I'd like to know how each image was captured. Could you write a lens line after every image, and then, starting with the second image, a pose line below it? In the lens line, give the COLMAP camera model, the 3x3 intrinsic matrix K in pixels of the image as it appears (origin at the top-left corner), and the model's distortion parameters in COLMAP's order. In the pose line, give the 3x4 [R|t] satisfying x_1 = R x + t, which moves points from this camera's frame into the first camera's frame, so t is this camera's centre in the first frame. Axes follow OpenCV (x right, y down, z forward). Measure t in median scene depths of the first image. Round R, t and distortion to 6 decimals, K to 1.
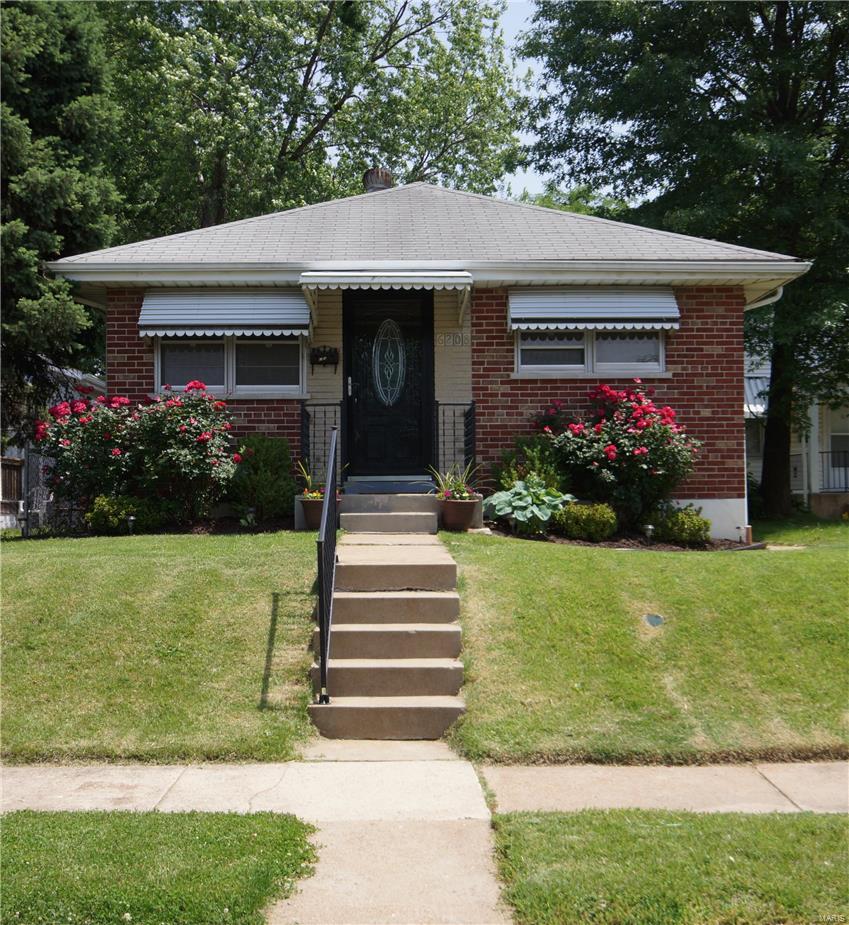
lens RADIAL K [[1389.0, 0, 419.4], [0, 1389.0, 461.6], [0, 0, 1]] dist [-0.033691, 0.000000]
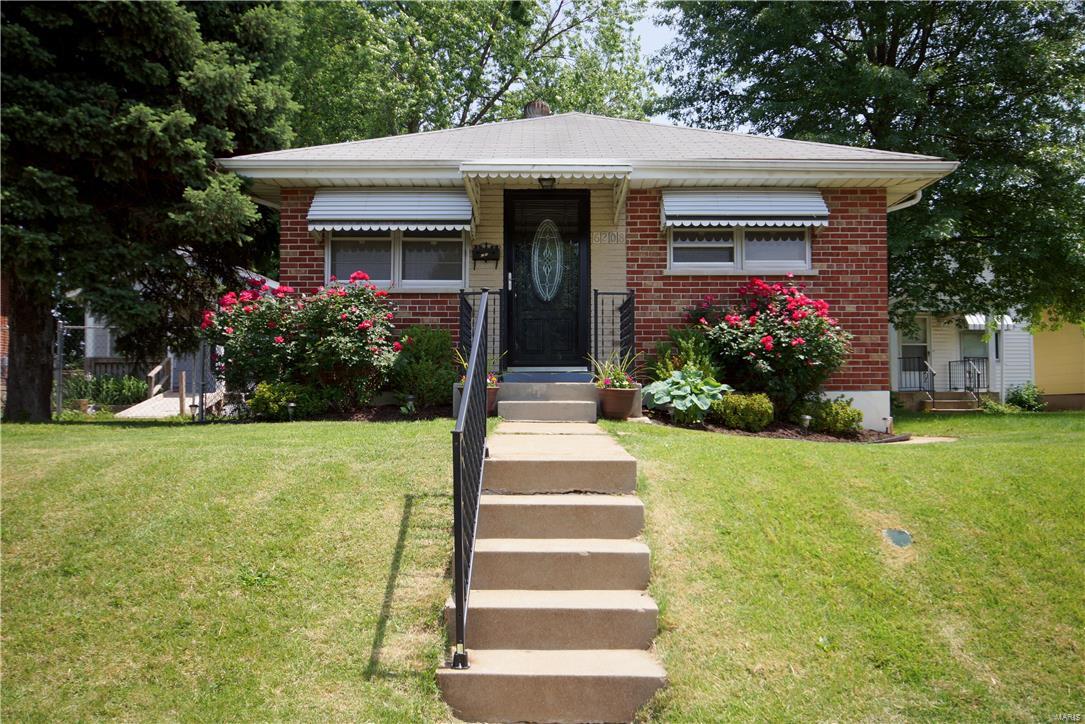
lens RADIAL K [[927.3, 0, 552.7], [0, 927.3, 360.7], [0, 0, 1]] dist [-0.003385, 0.015171]
pose [[0.999932, 0.006708, -0.009537, -0.011426], [-0.006850, 0.999866, -0.014854, 0.016804], [0.009436, 0.014919, 0.999844, 0.316699]]
